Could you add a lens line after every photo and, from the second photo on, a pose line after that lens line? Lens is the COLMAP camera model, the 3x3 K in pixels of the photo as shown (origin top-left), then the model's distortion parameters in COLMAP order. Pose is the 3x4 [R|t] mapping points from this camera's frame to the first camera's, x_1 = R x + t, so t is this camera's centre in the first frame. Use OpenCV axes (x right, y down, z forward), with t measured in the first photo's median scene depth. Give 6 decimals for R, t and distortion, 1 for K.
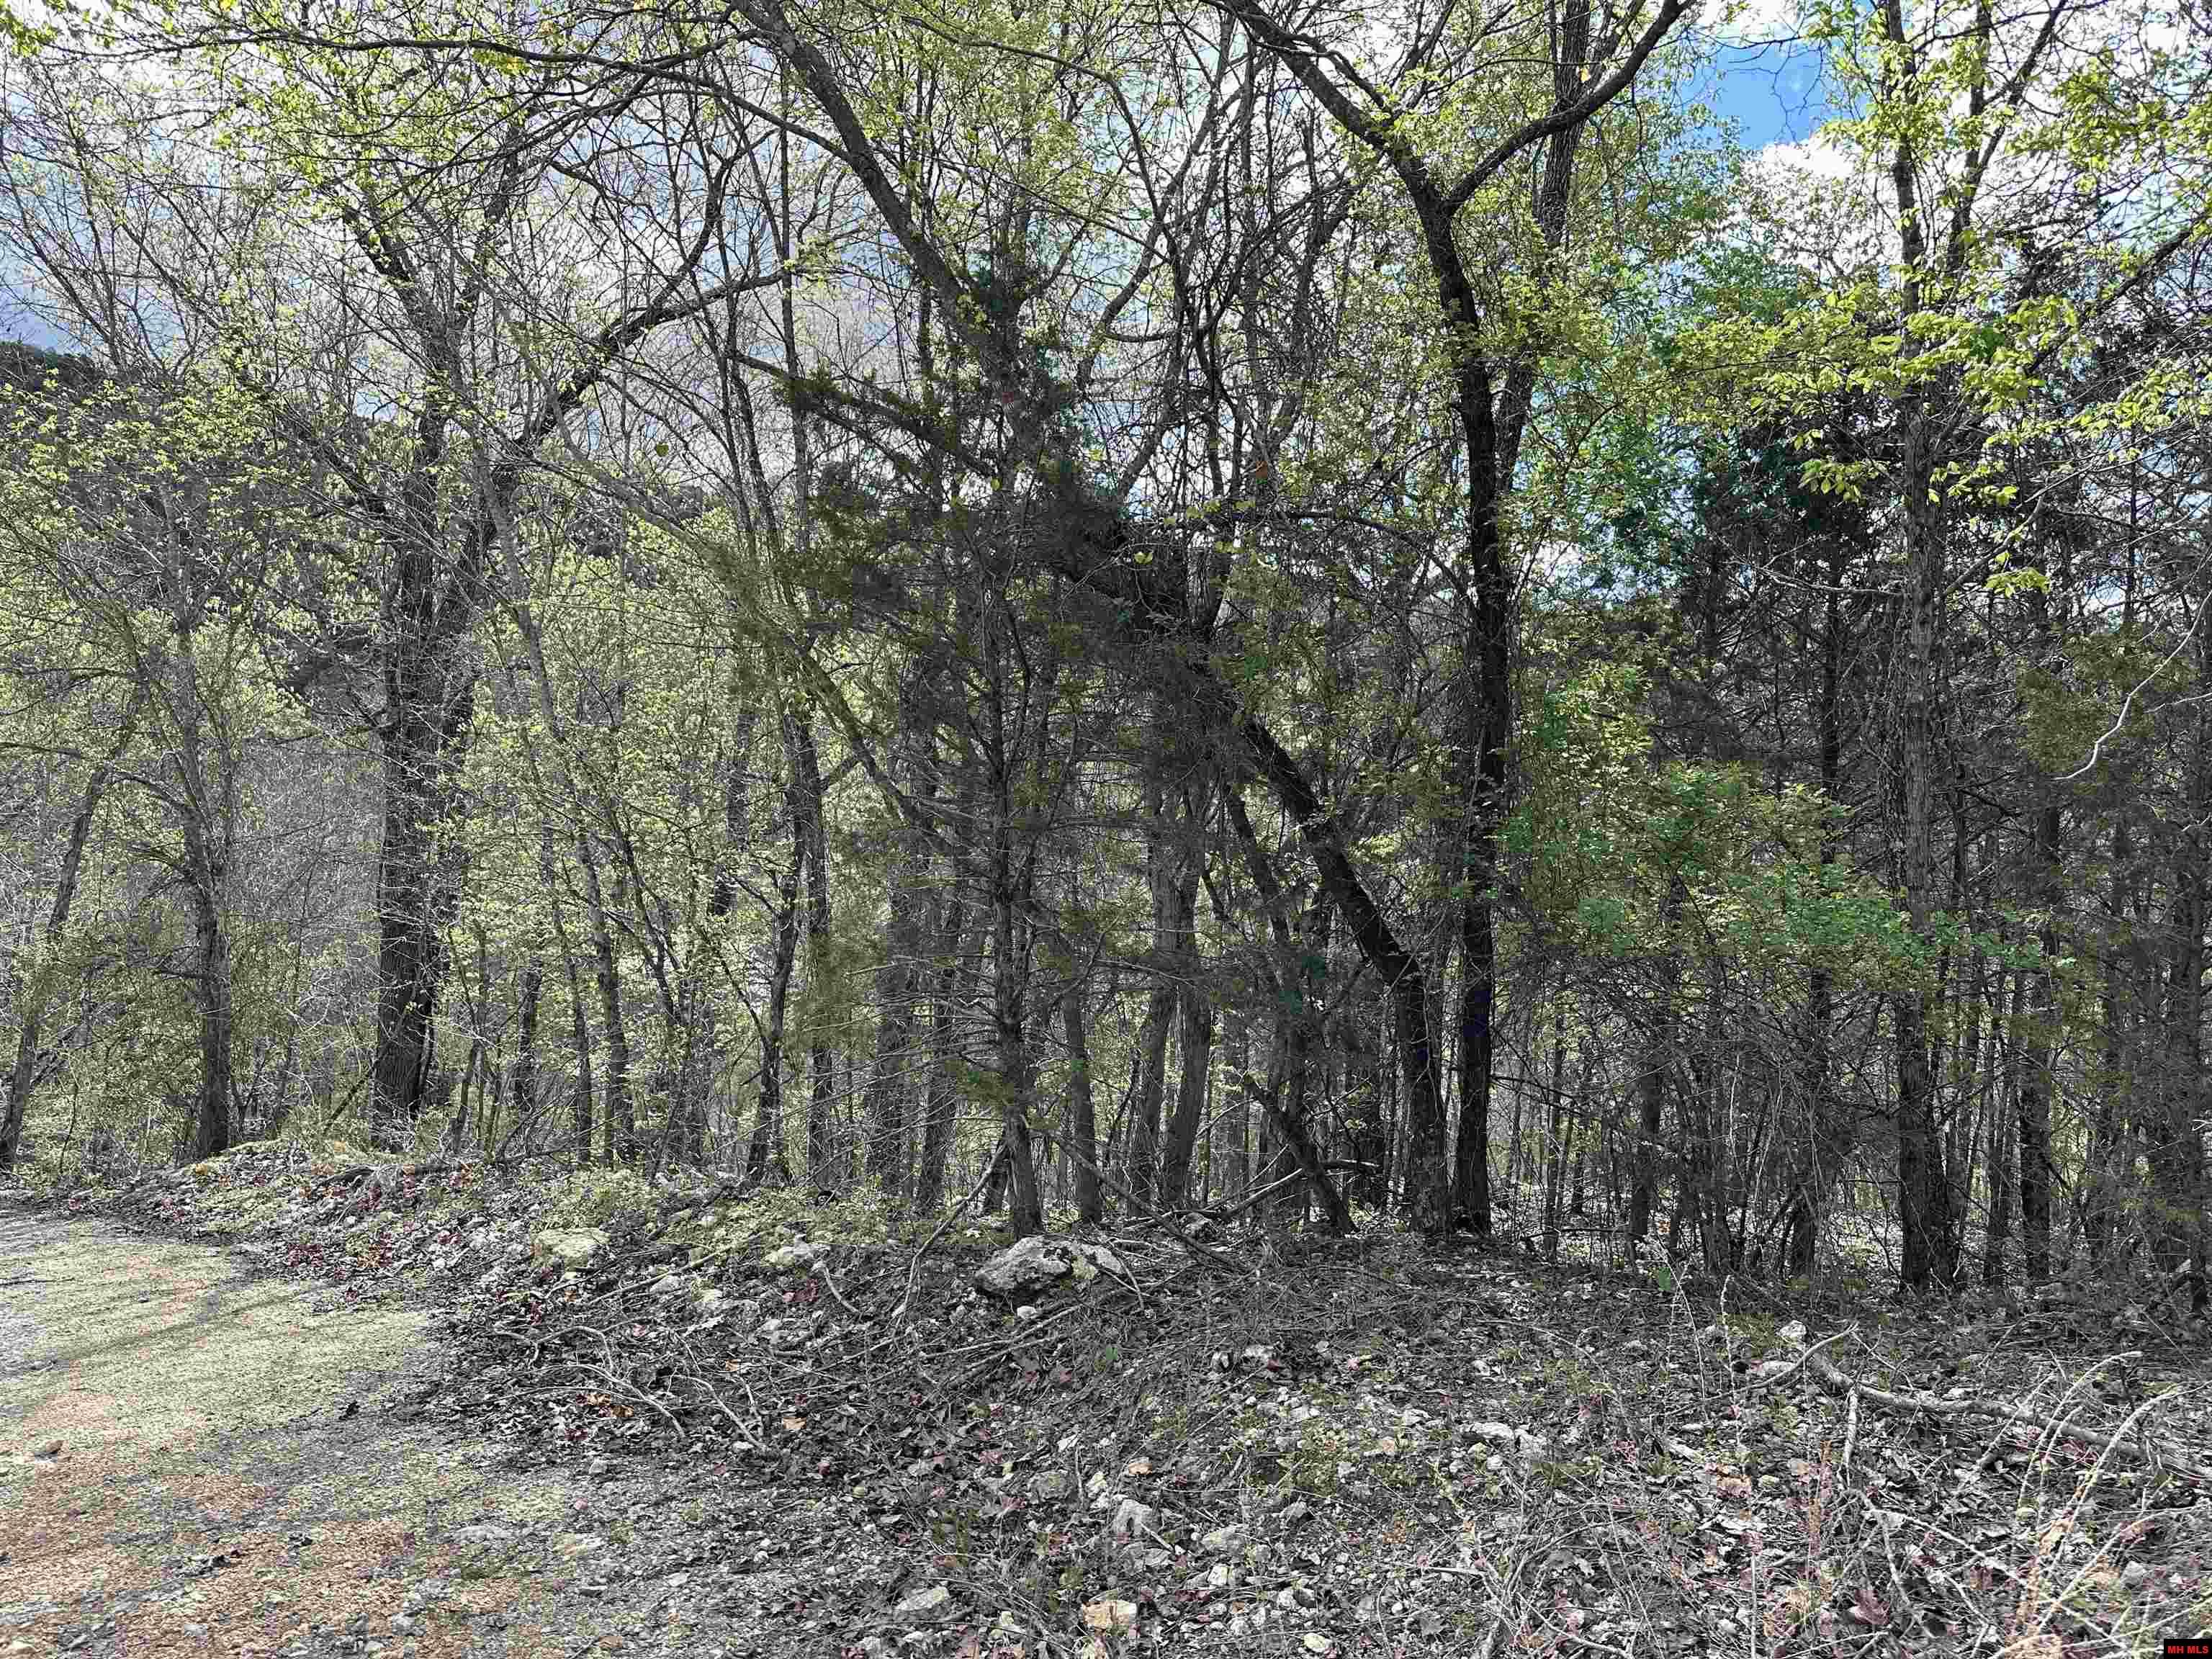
lens RADIAL K [[1474.9, 0, 1098.4], [0, 1474.9, 796.9], [0, 0, 1]] dist [-0.001523, -0.028553]
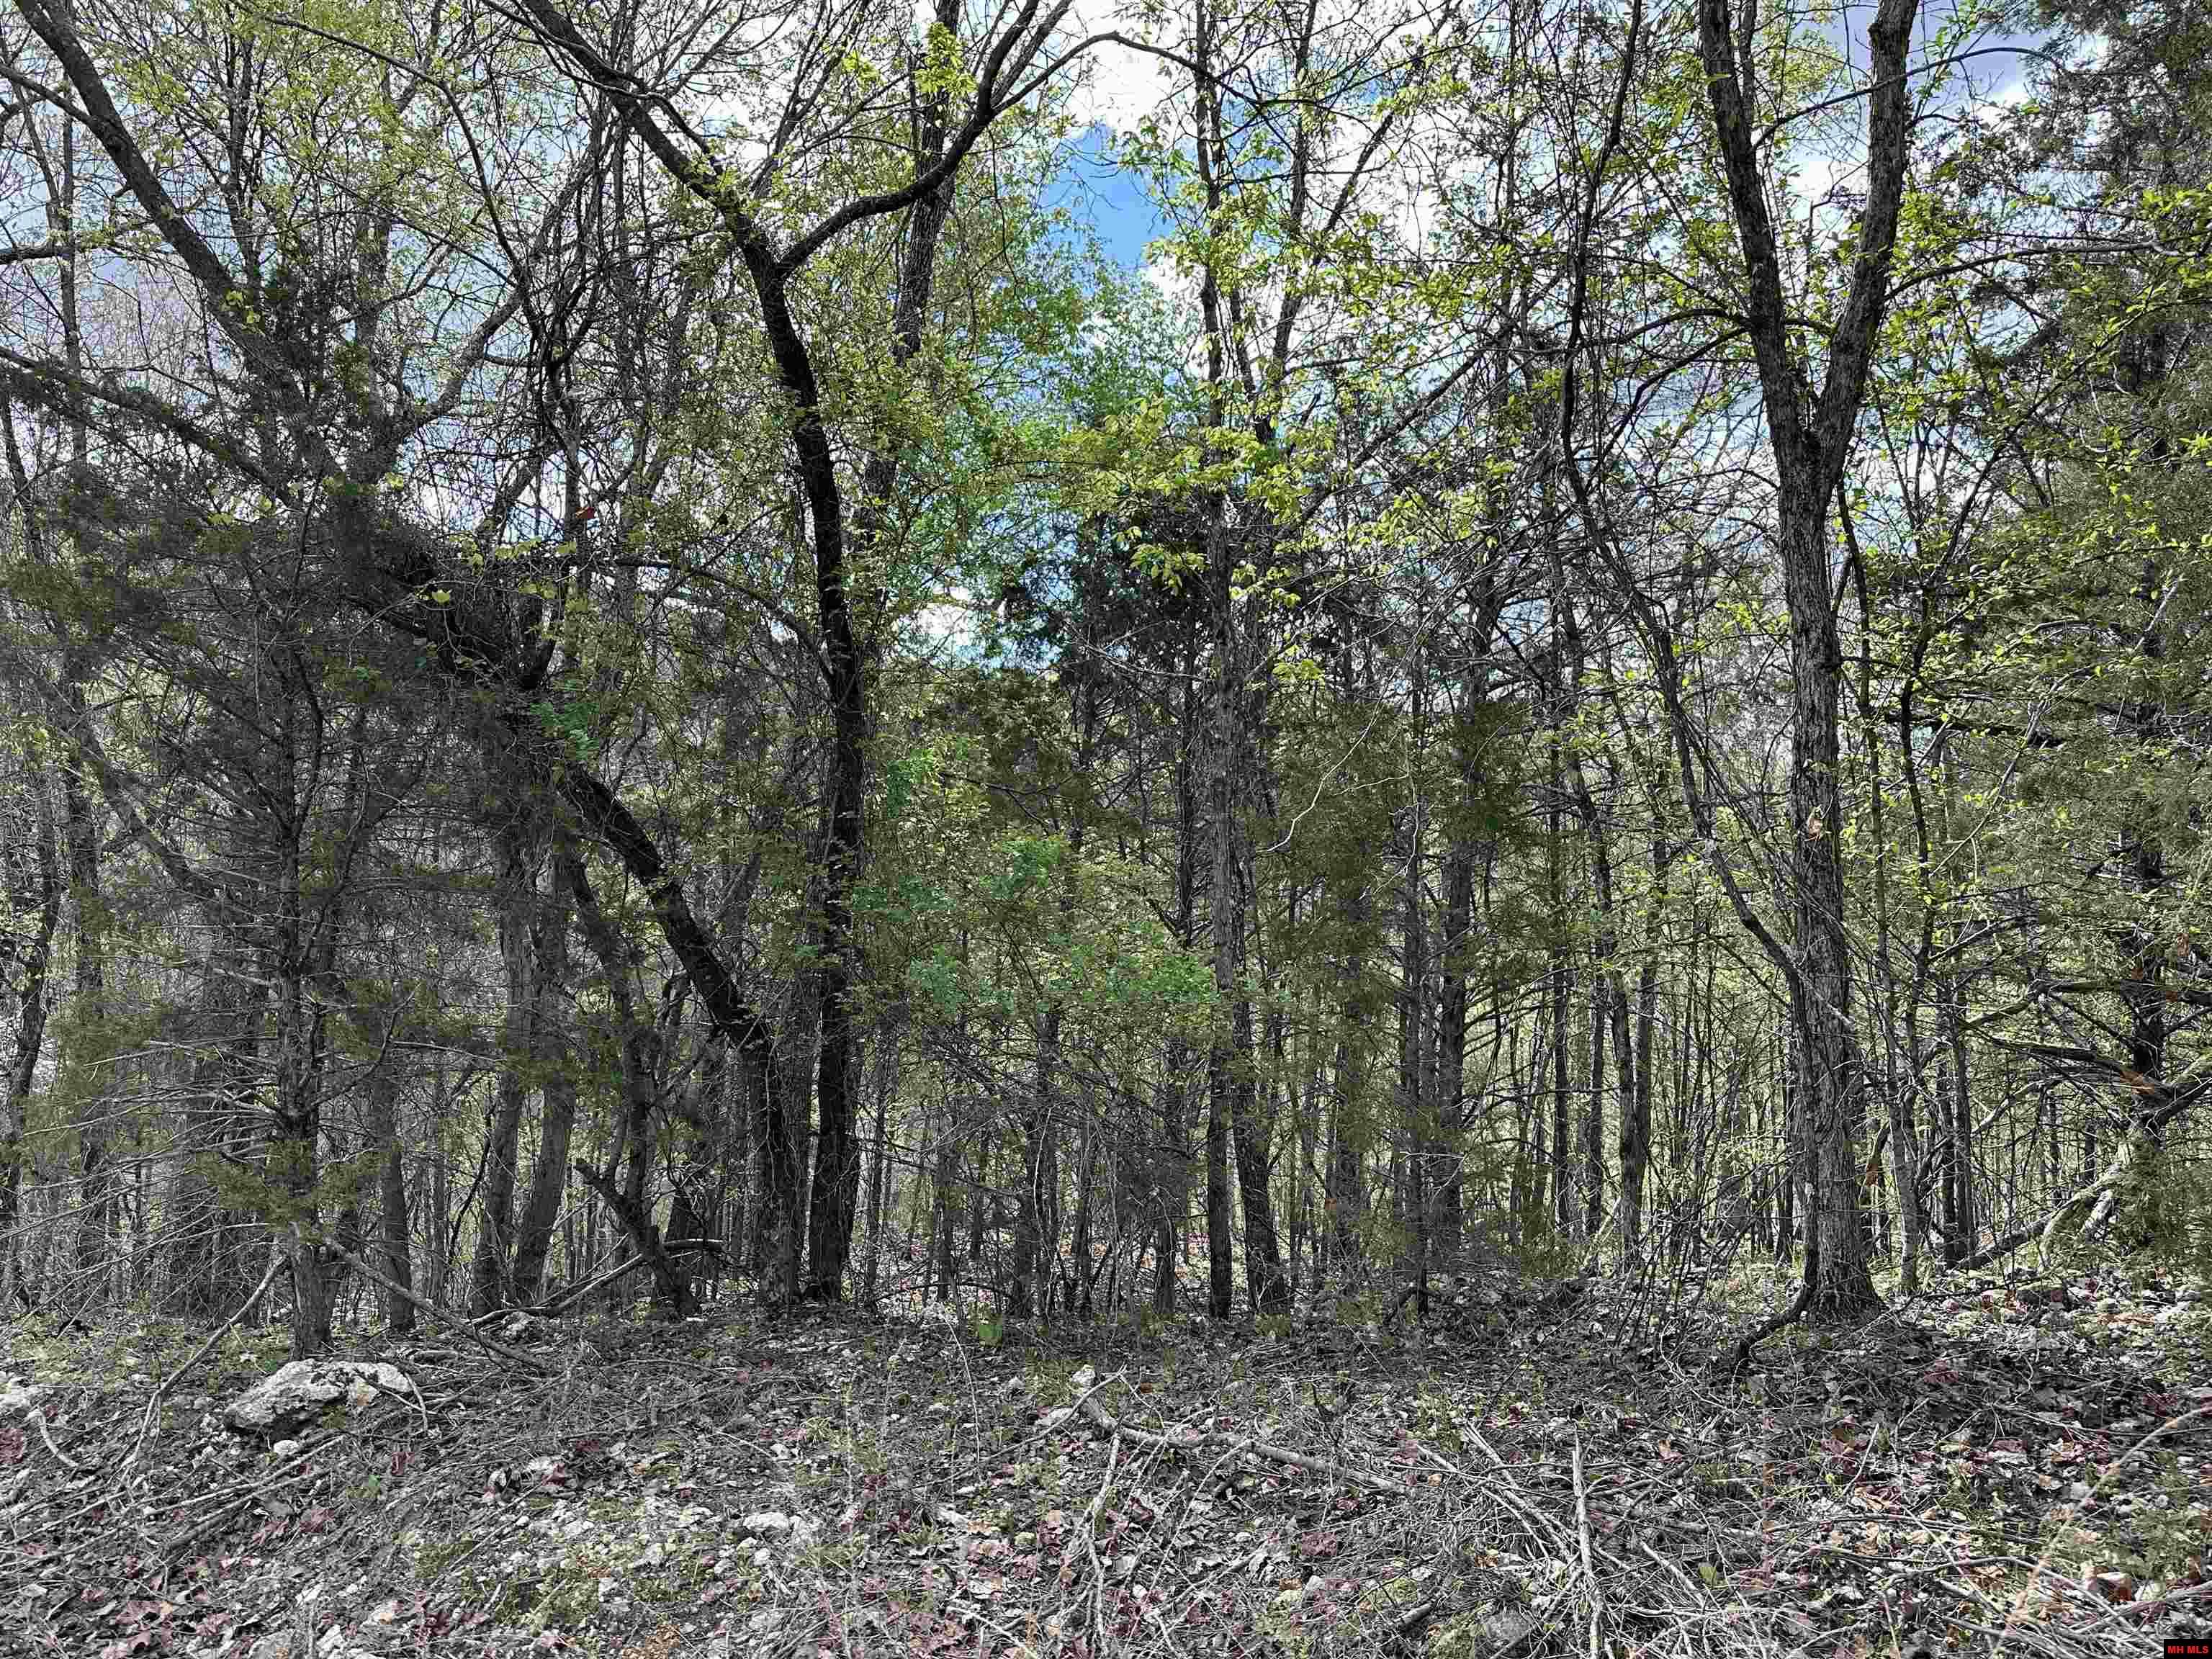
lens RADIAL K [[1474.9, 0, 1098.4], [0, 1474.9, 796.9], [0, 0, 1]] dist [-0.001523, -0.028553]
pose [[0.936322, 0.019774, 0.350586, 0.102584], [-0.007511, 0.999313, -0.036306, -0.010574], [-0.351063, 0.031361, 0.935827, 0.002036]]
